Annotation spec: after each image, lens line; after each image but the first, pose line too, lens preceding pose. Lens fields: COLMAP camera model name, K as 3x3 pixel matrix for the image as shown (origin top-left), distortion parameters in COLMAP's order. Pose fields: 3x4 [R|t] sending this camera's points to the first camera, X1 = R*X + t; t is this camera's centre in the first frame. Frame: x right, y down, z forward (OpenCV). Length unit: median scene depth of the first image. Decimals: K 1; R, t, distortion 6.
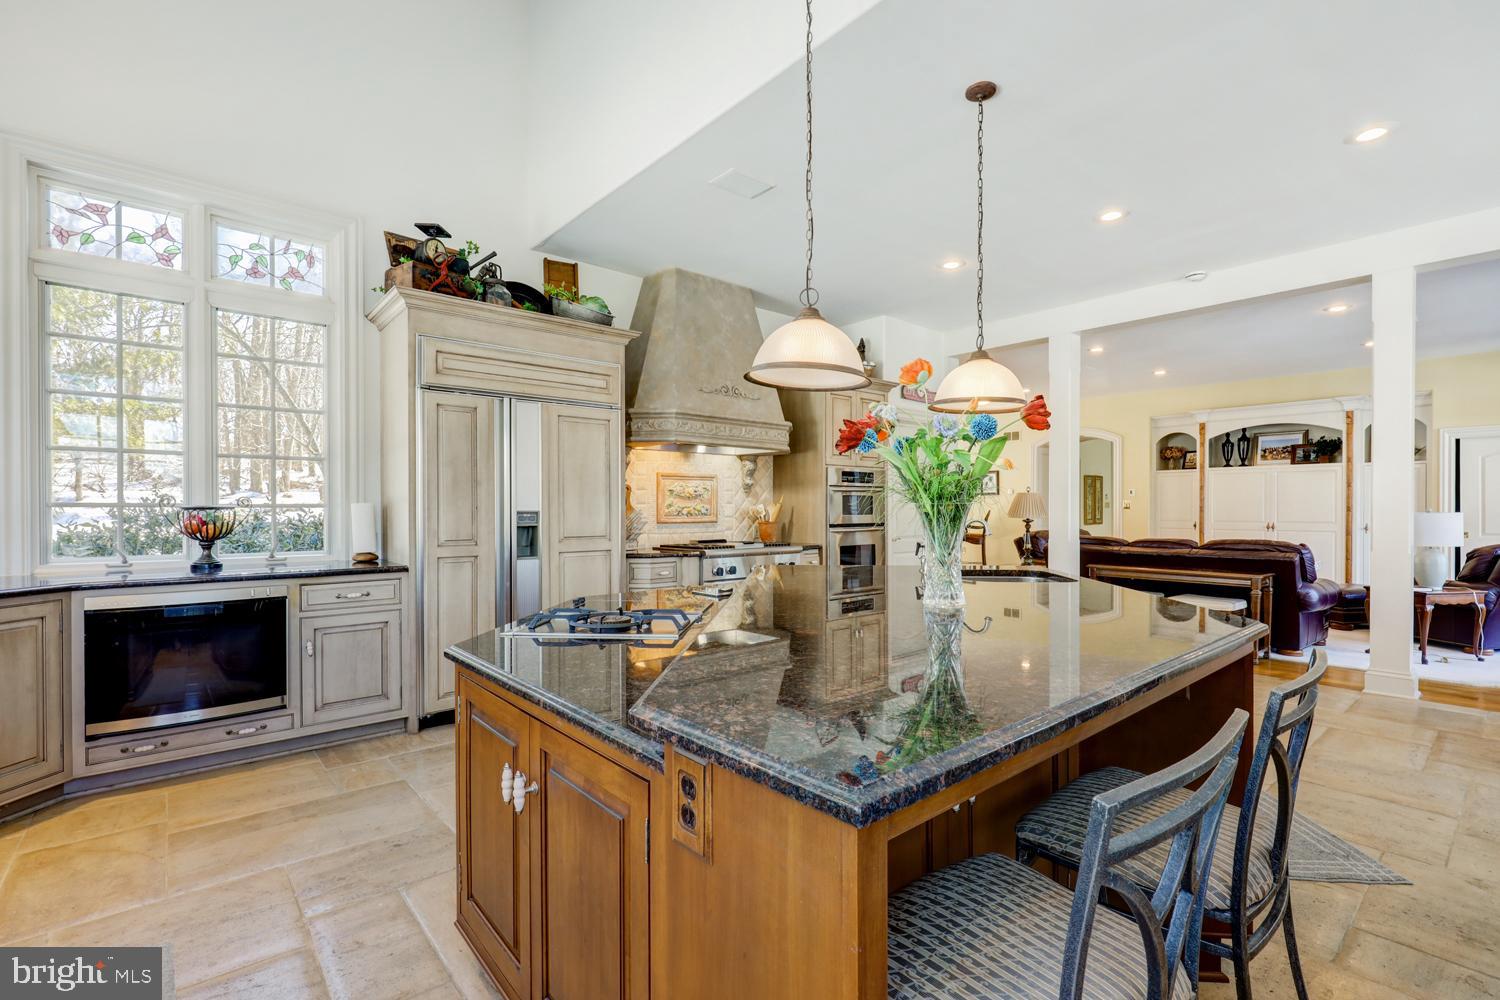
lens RADIAL K [[683.6, 0, 741.3], [0, 683.6, 513.4], [0, 0, 1]] dist [0.003242, 0.000271]
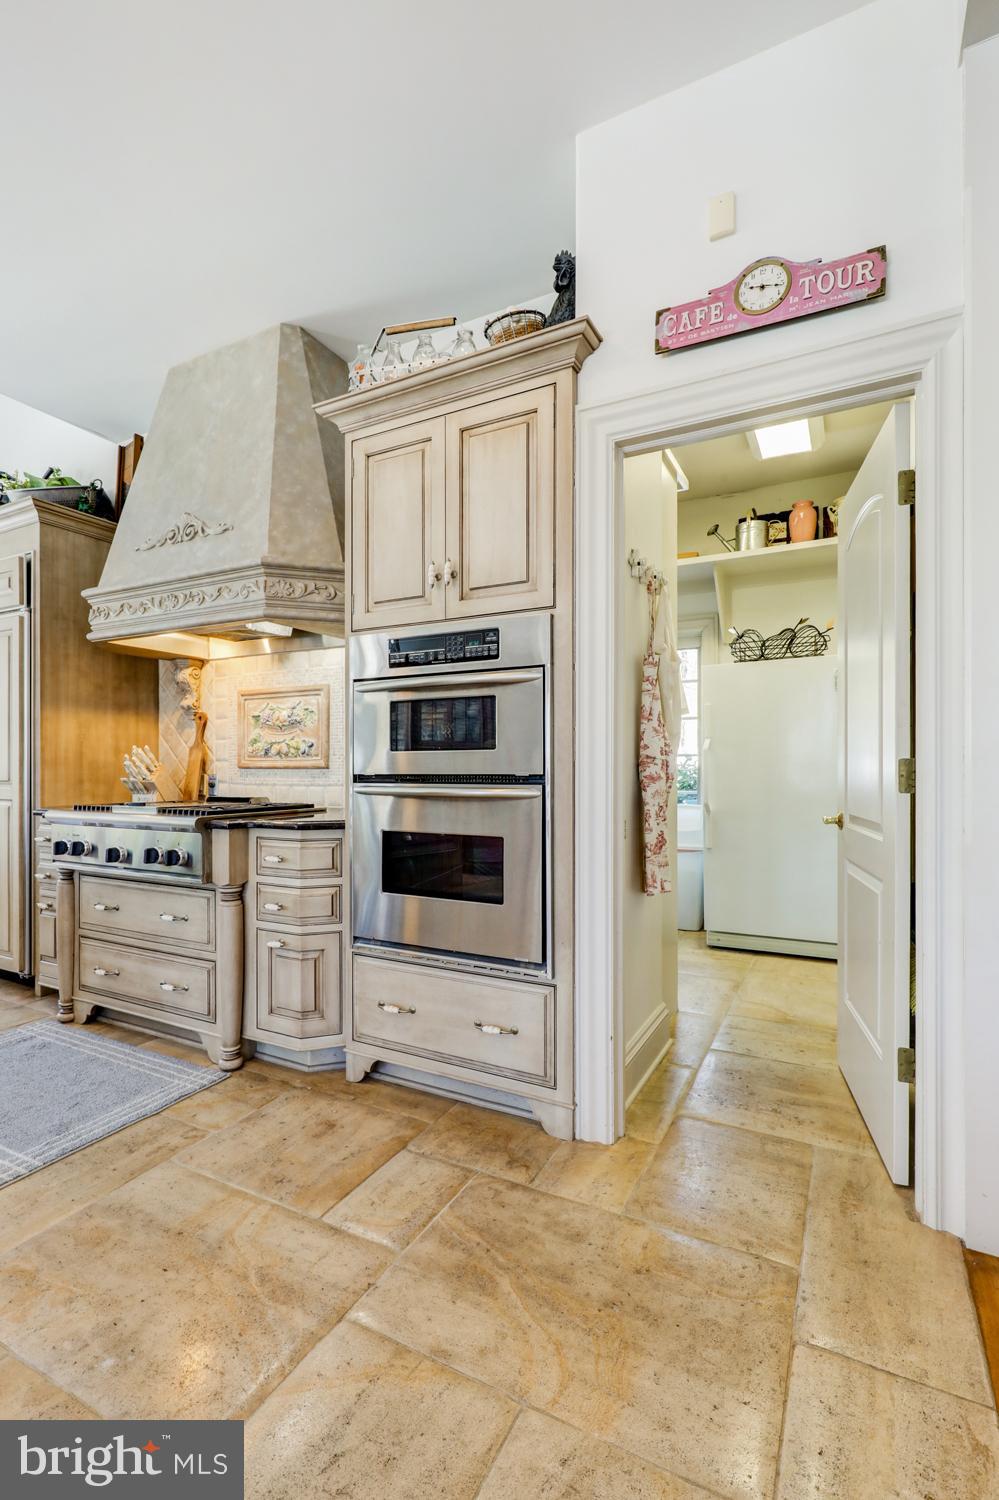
lens RADIAL K [[683.6, 0, 503.8], [0, 683.6, 760.7], [0, 0, 1]] dist [0.003242, 0.000271]
pose [[0.378804, -0.004321, -0.925467, 0.547696], [-0.000033, 0.999989, -0.004683, 0.009593], [0.925477, 0.001805, 0.378800, 0.934343]]
